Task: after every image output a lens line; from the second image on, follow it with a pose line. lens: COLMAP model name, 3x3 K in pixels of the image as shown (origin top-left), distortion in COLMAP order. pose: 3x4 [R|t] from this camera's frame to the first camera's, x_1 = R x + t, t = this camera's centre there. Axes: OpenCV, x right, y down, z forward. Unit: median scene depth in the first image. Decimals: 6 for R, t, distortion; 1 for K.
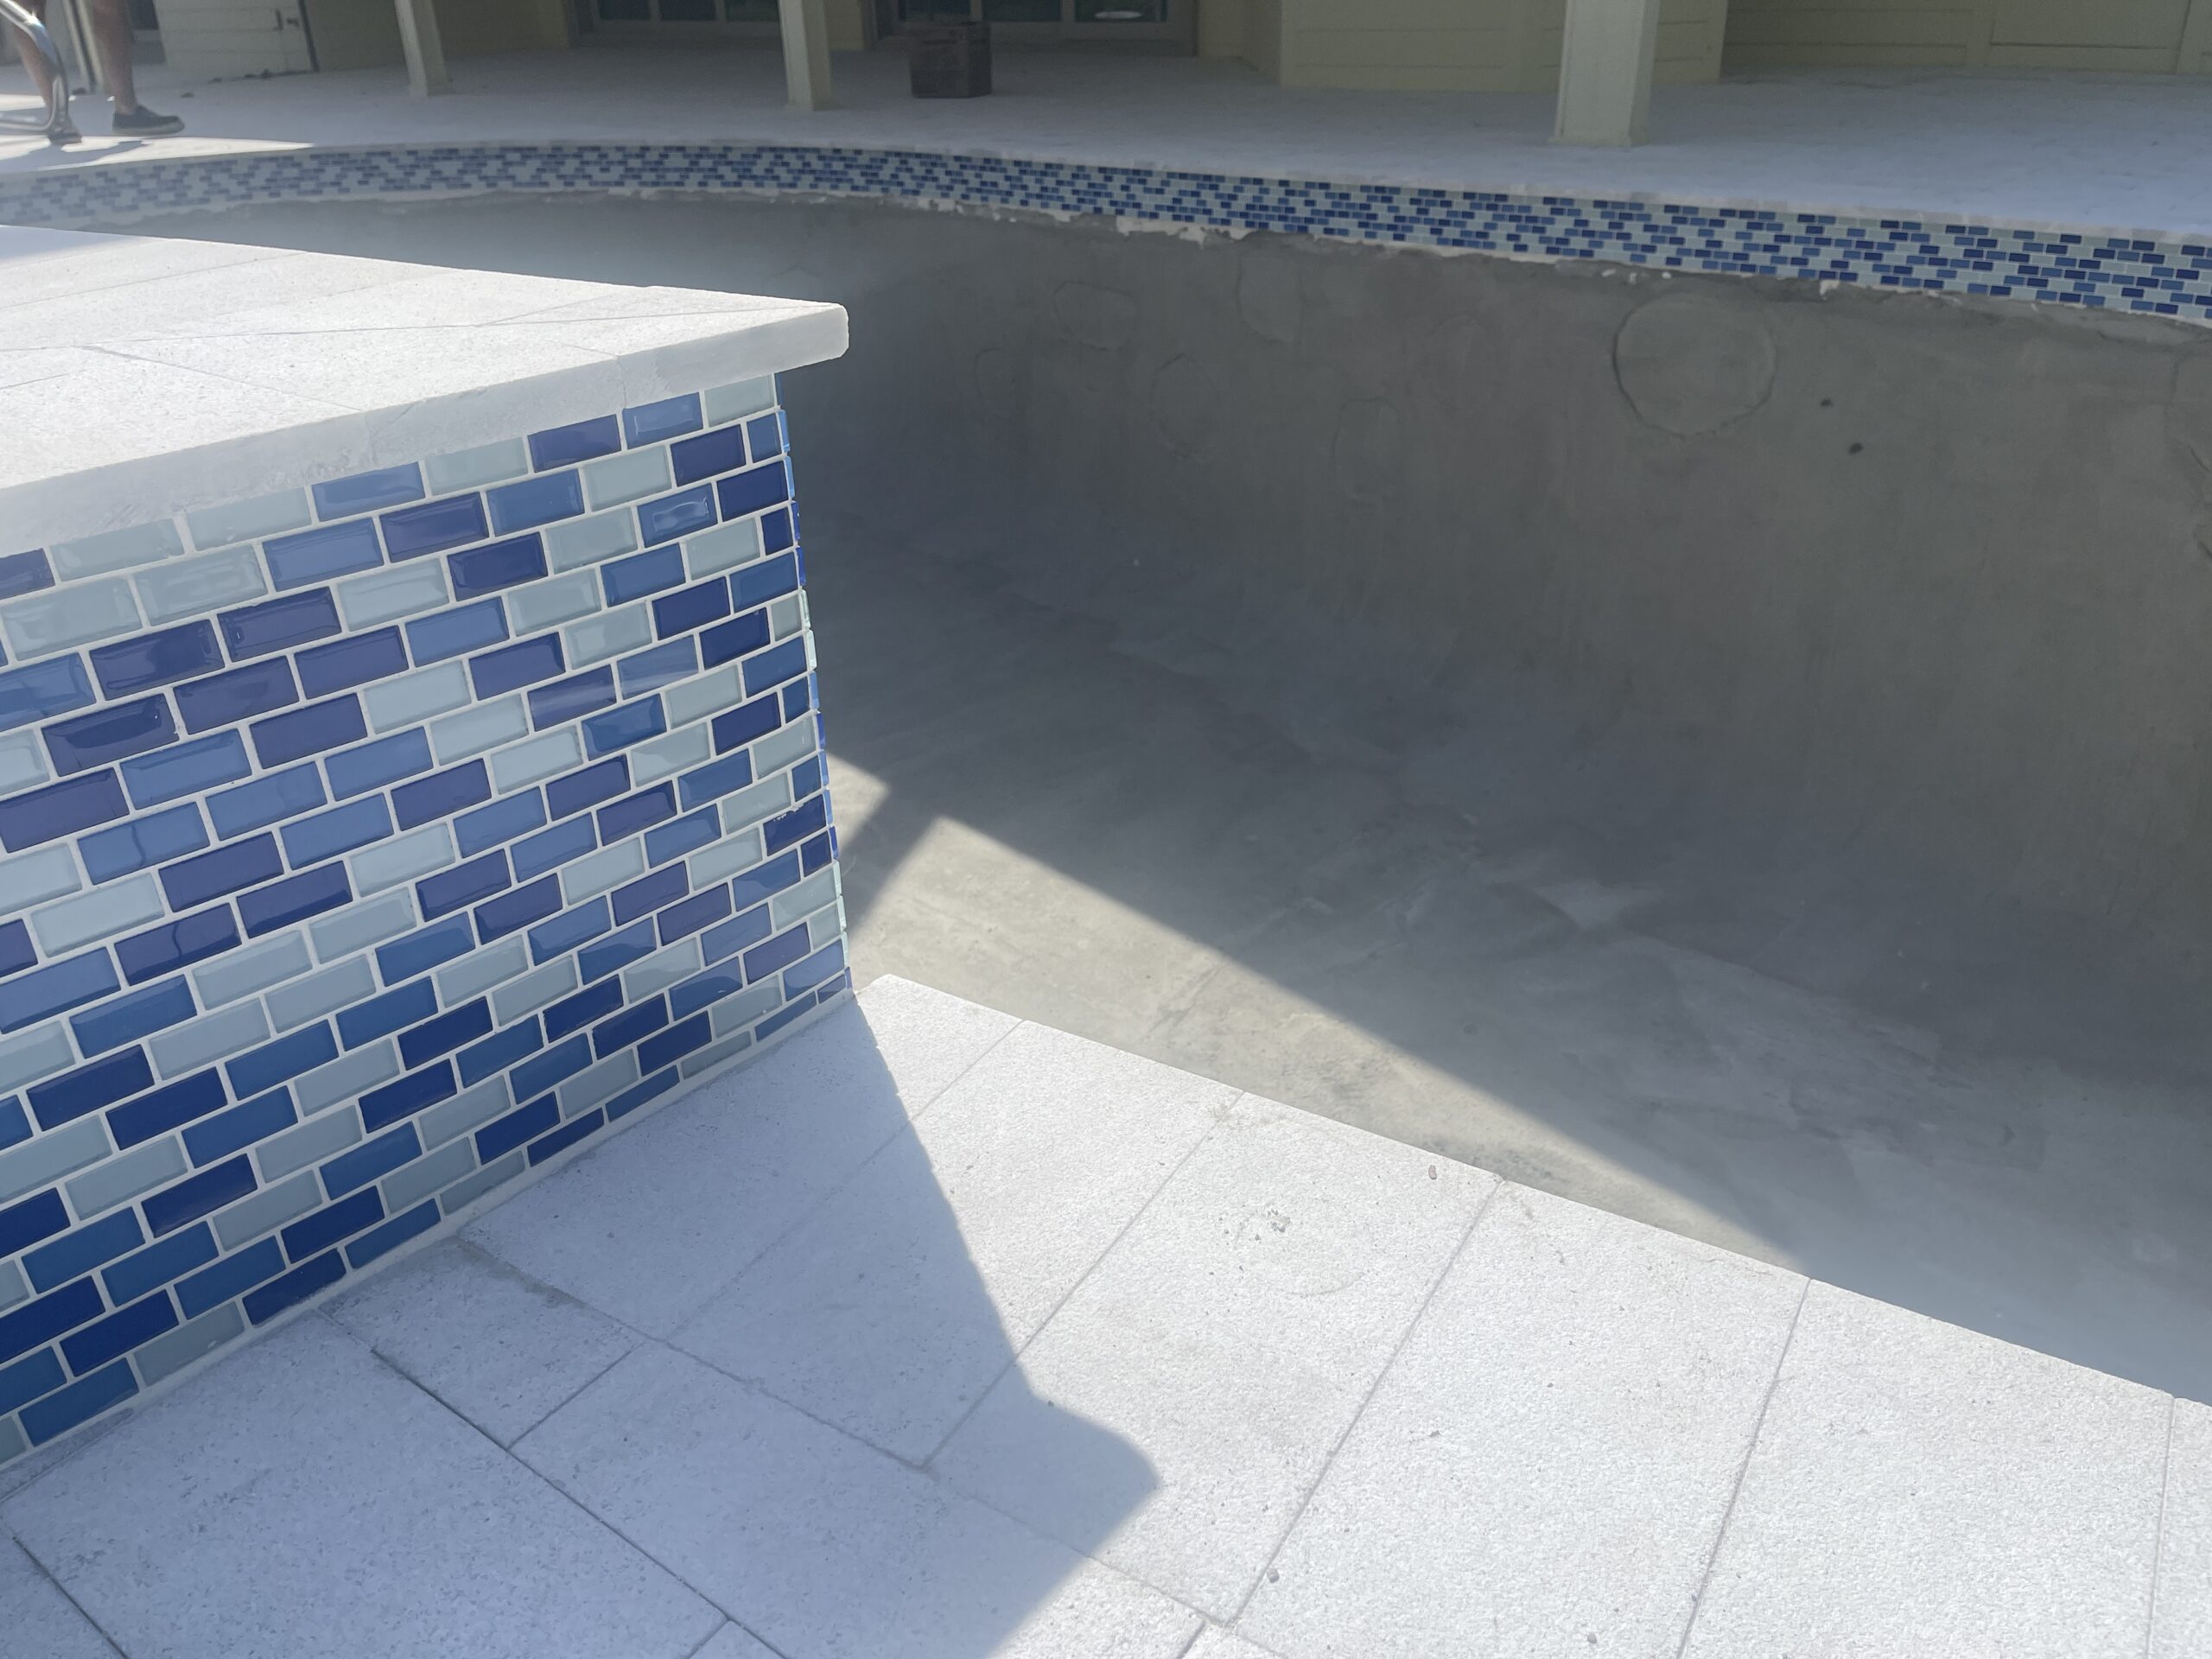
lens RADIAL K [[1678.8, 0, 1155.0], [0, 1678.8, 821.0], [0, 0, 1]] dist [0.070737, -0.088521]
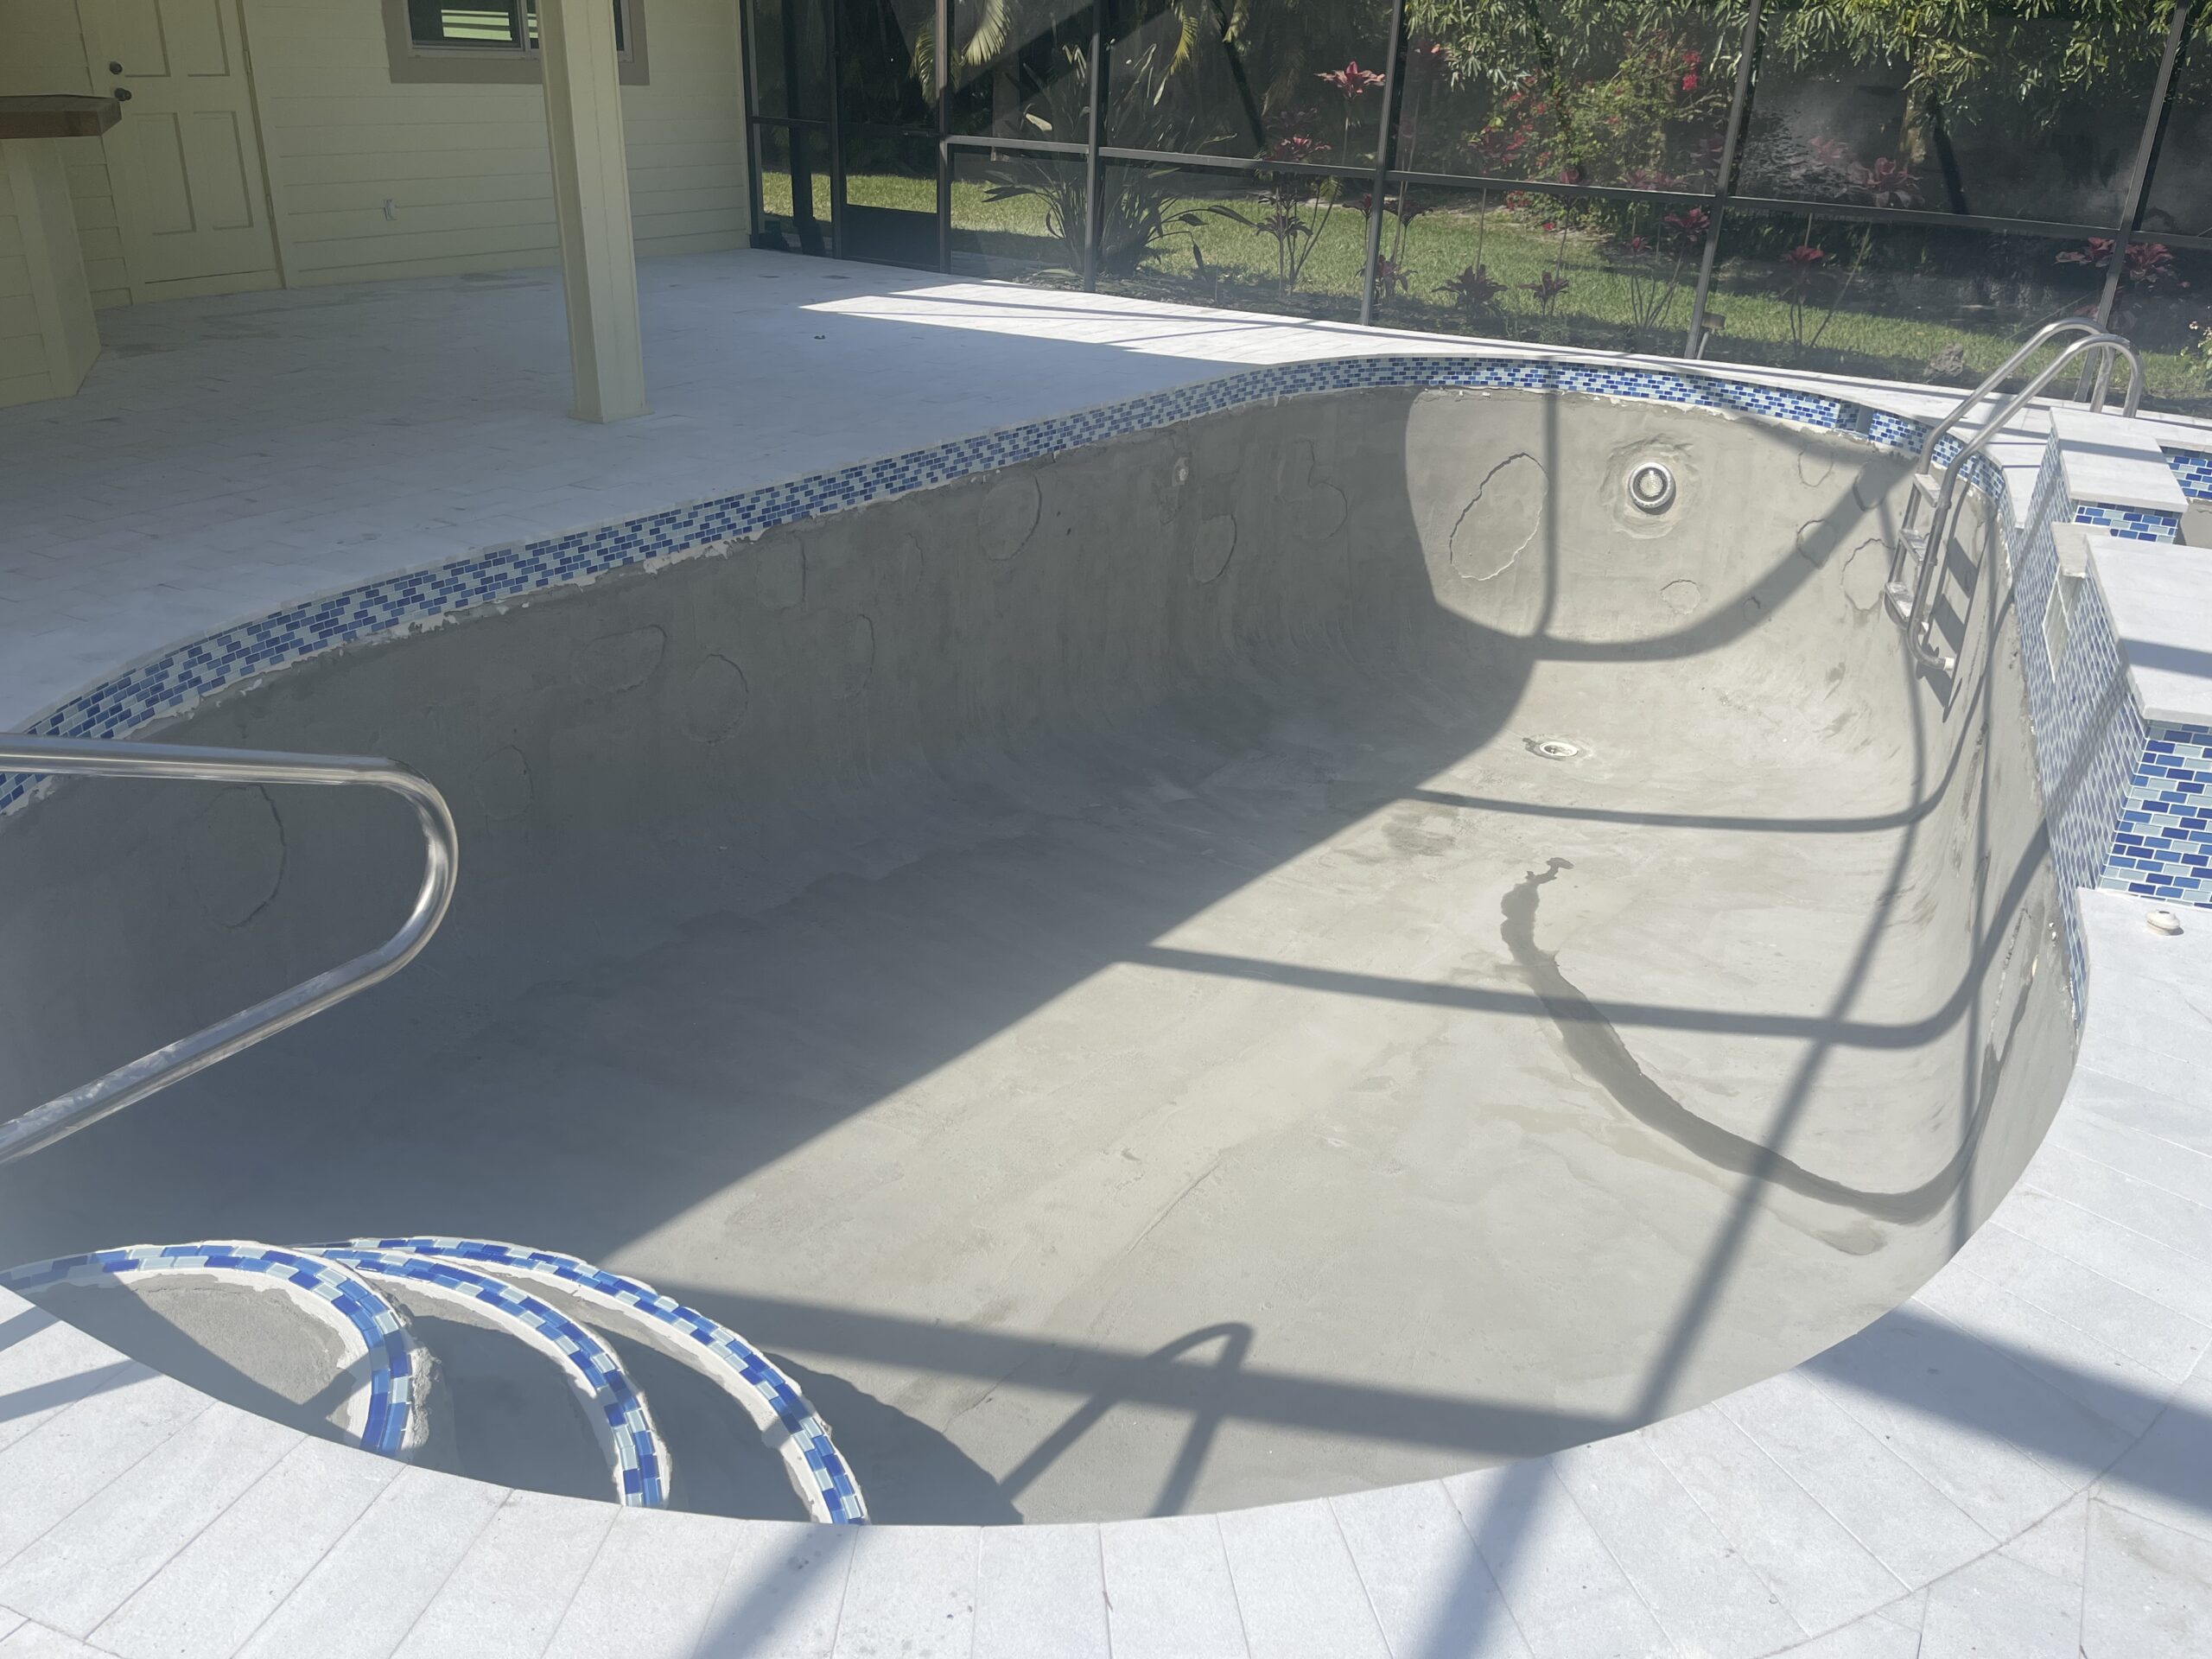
lens RADIAL K [[1678.8, 0, 1136.5], [0, 1678.8, 838.5], [0, 0, 1]] dist [0.070737, -0.088521]
pose [[-0.132739, -0.401663, 0.906117, -1.180970], [0.421224, 0.804679, 0.418404, -0.579106], [-0.897191, 0.437216, 0.062377, 0.810455]]
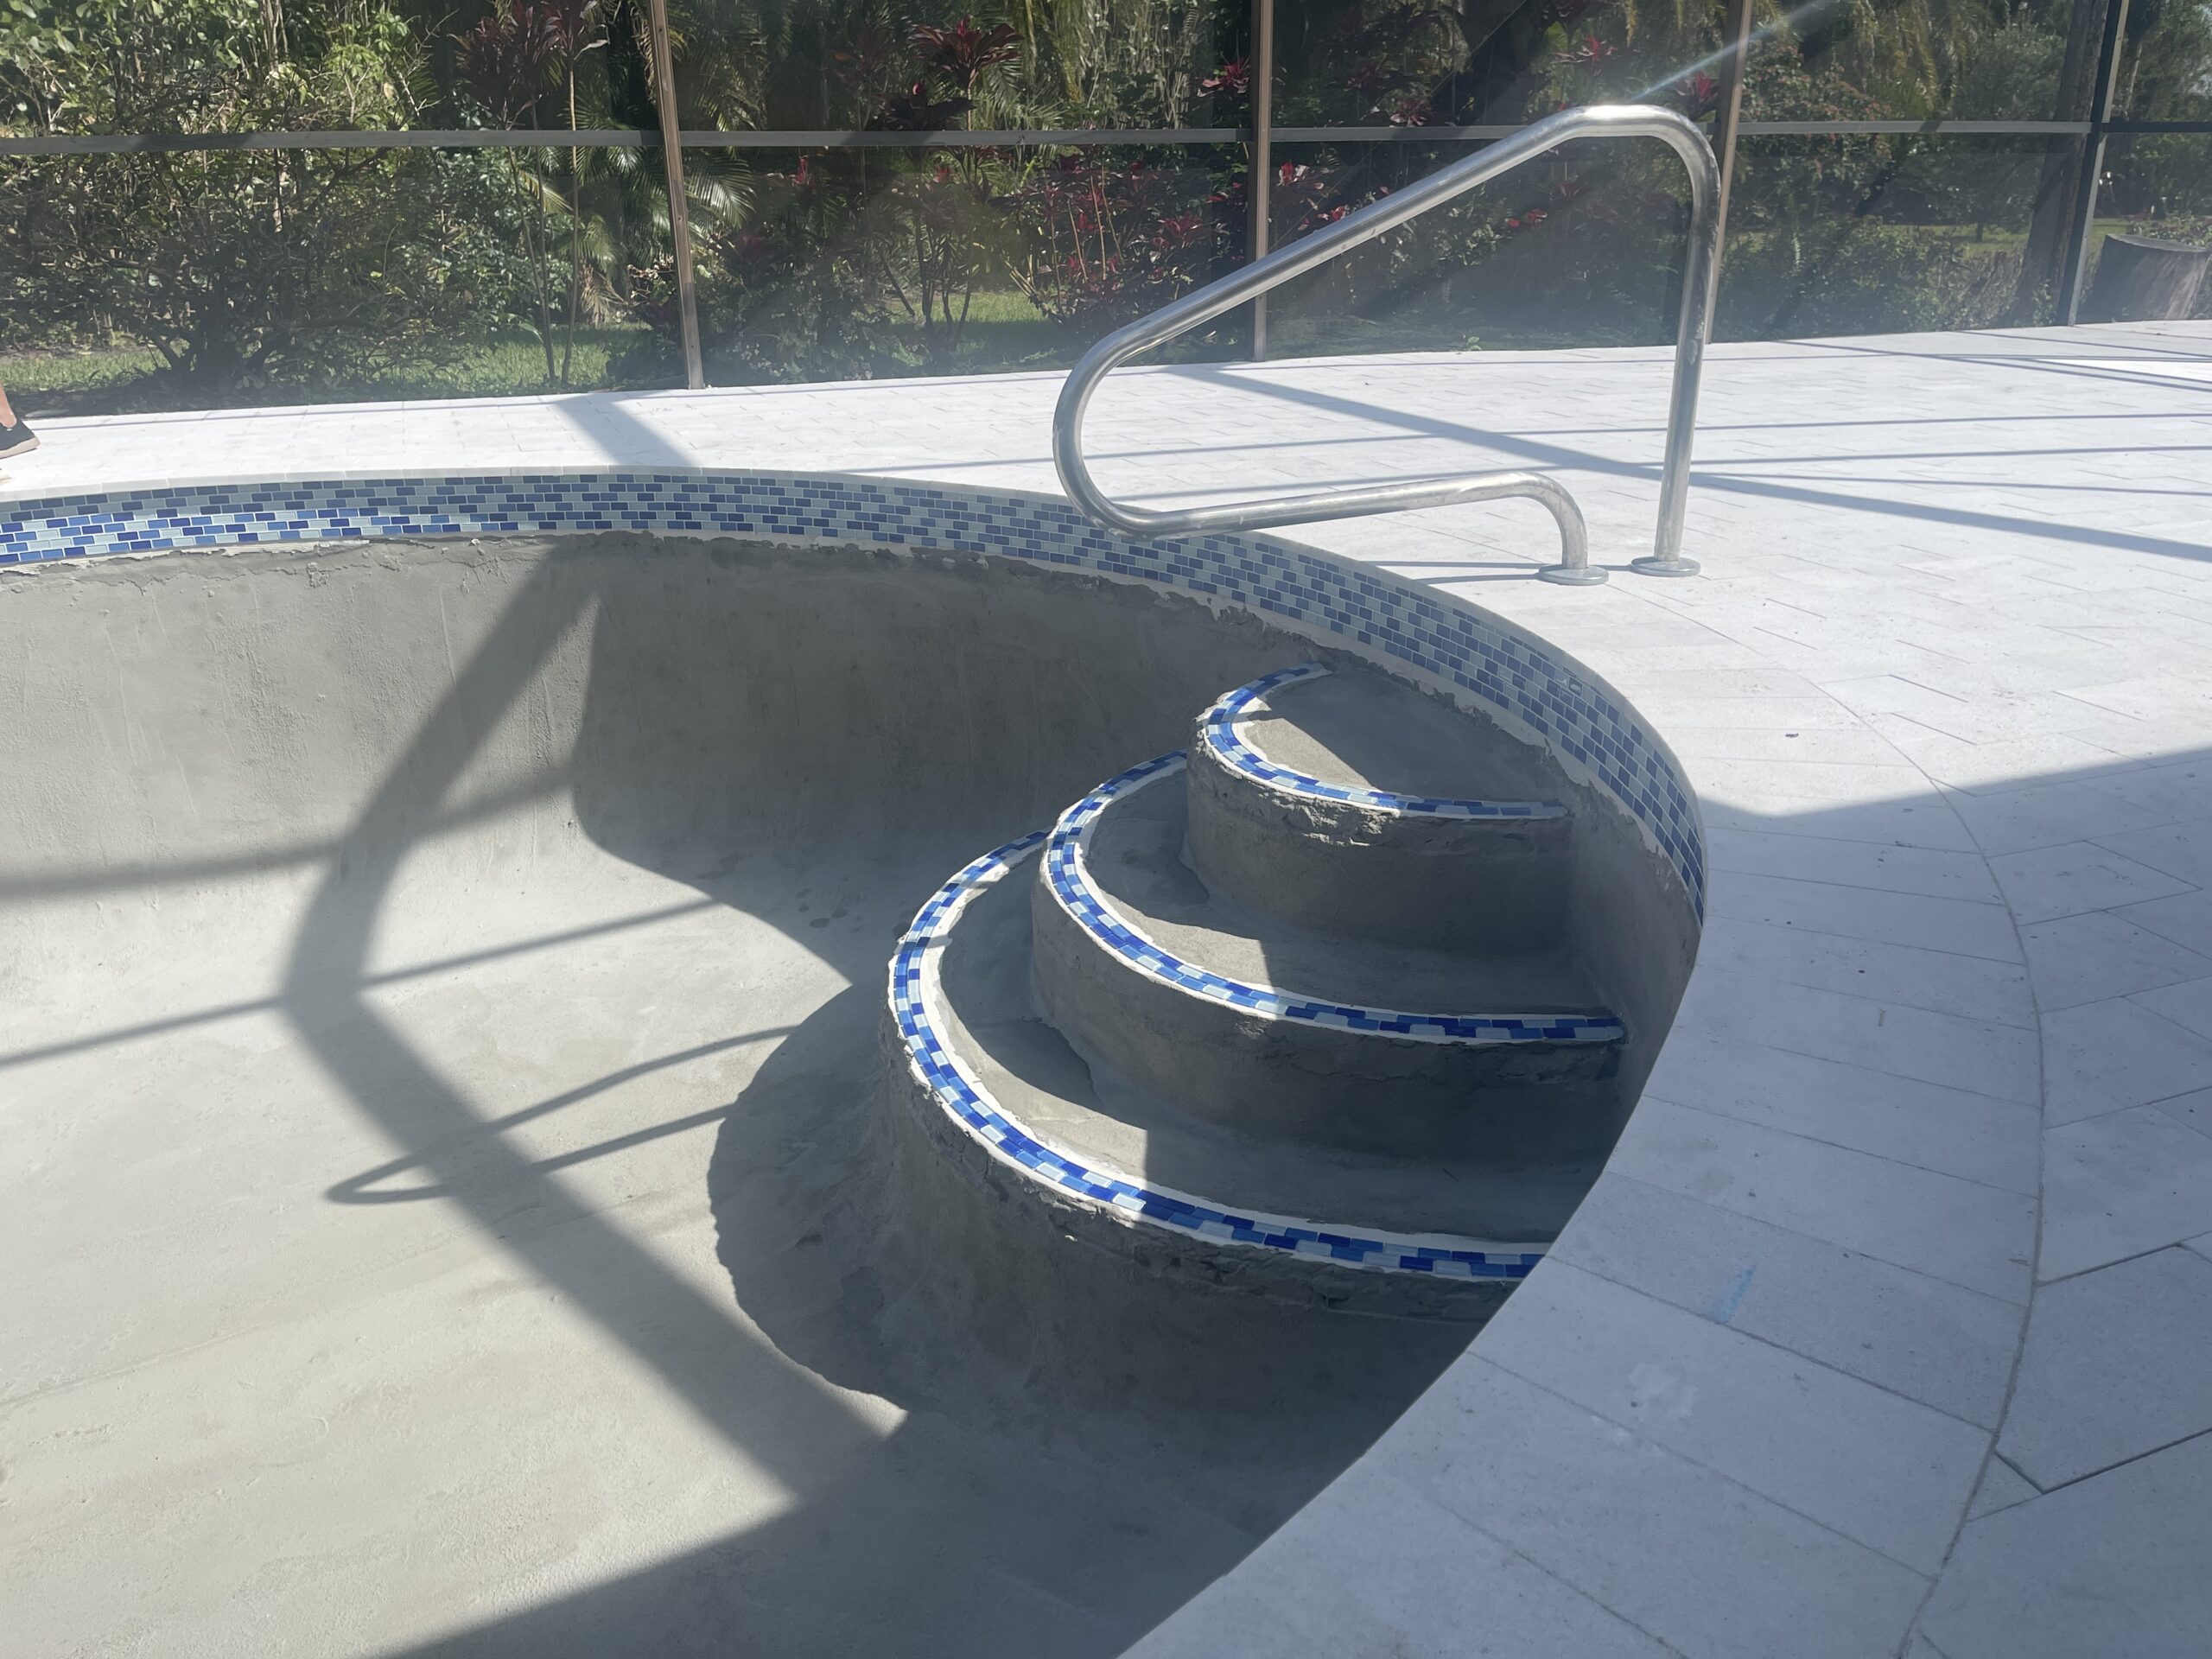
lens RADIAL K [[1678.8, 0, 1109.7], [0, 1678.8, 826.7], [0, 0, 1]] dist [0.070737, -0.088521]
pose [[-0.529157, 0.311715, -0.789194, -0.225117], [-0.385765, 0.740026, 0.550951, -0.669857], [0.755763, 0.595983, -0.271341, 1.259947]]
